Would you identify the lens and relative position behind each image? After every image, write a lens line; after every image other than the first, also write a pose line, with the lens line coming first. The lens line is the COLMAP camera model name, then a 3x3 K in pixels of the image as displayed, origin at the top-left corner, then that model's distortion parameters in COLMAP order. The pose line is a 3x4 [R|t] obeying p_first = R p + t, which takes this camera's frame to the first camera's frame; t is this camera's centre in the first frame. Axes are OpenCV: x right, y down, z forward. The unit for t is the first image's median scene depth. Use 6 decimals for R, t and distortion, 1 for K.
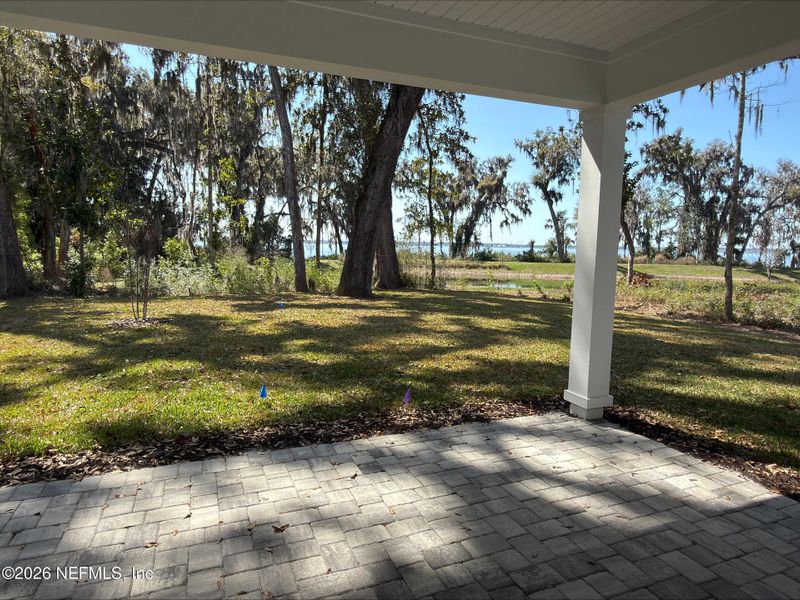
lens RADIAL K [[499.7, 0, 398.5], [0, 499.7, 300.4], [0, 0, 1]] dist [-0.005783, 0.011253]
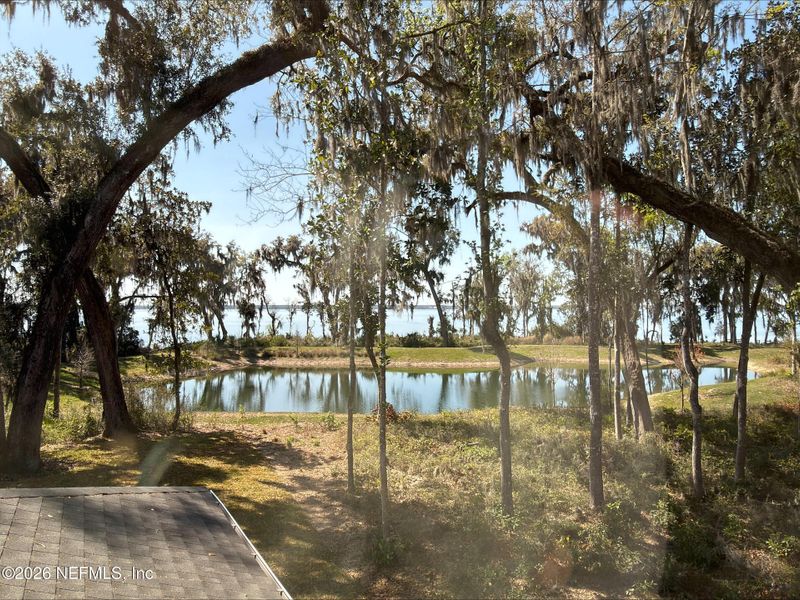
lens RADIAL K [[560.9, 0, 401.8], [0, 560.9, 294.9], [0, 0, 1]] dist [0.012422, -0.012007]
pose [[0.991148, -0.015564, 0.131846, 0.142889], [0.032717, 0.991111, -0.128951, -0.050326], [-0.128667, 0.132123, 0.982847, -0.058837]]
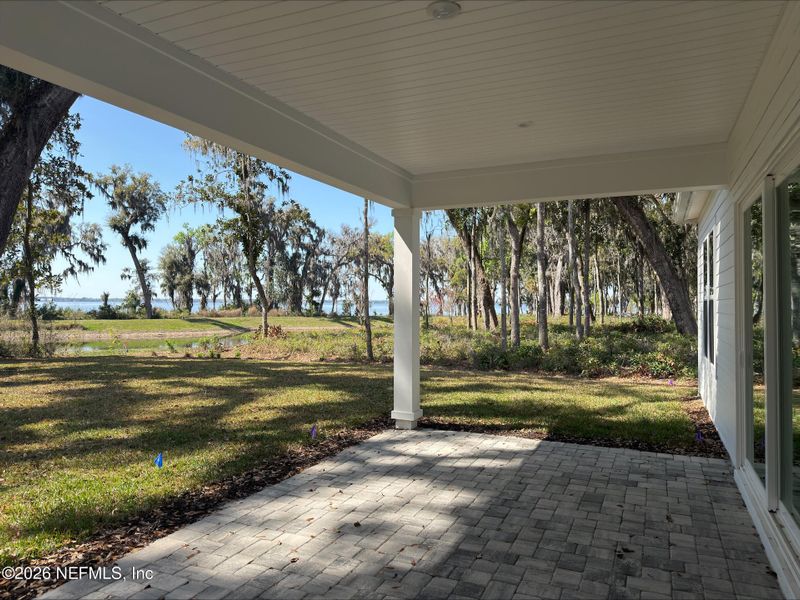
lens RADIAL K [[560.9, 0, 400.2], [0, 560.9, 300.3], [0, 0, 1]] dist [0.012422, -0.012007]
pose [[0.721246, -0.009619, 0.692613, -0.050040], [0.082760, 0.993938, -0.072377, -0.000376], [-0.687718, 0.109522, 0.717669, -0.008338]]
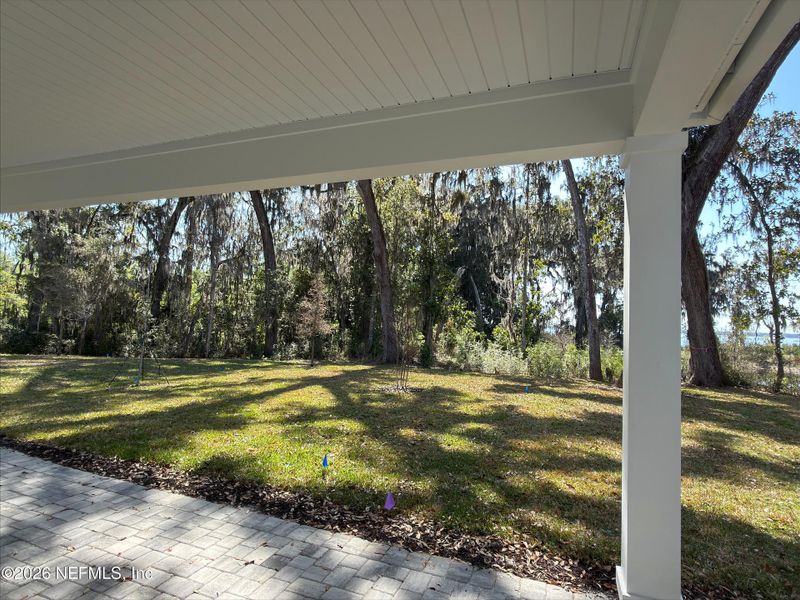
lens RADIAL K [[427.2, 0, 396.7], [0, 427.2, 302.1], [0, 0, 1]] dist [0.002130, 0.001370]
pose [[0.727675, -0.022890, -0.685540, 0.038076], [-0.101156, 0.984934, -0.140260, -0.003672], [0.678422, 0.171410, 0.714396, 0.026517]]
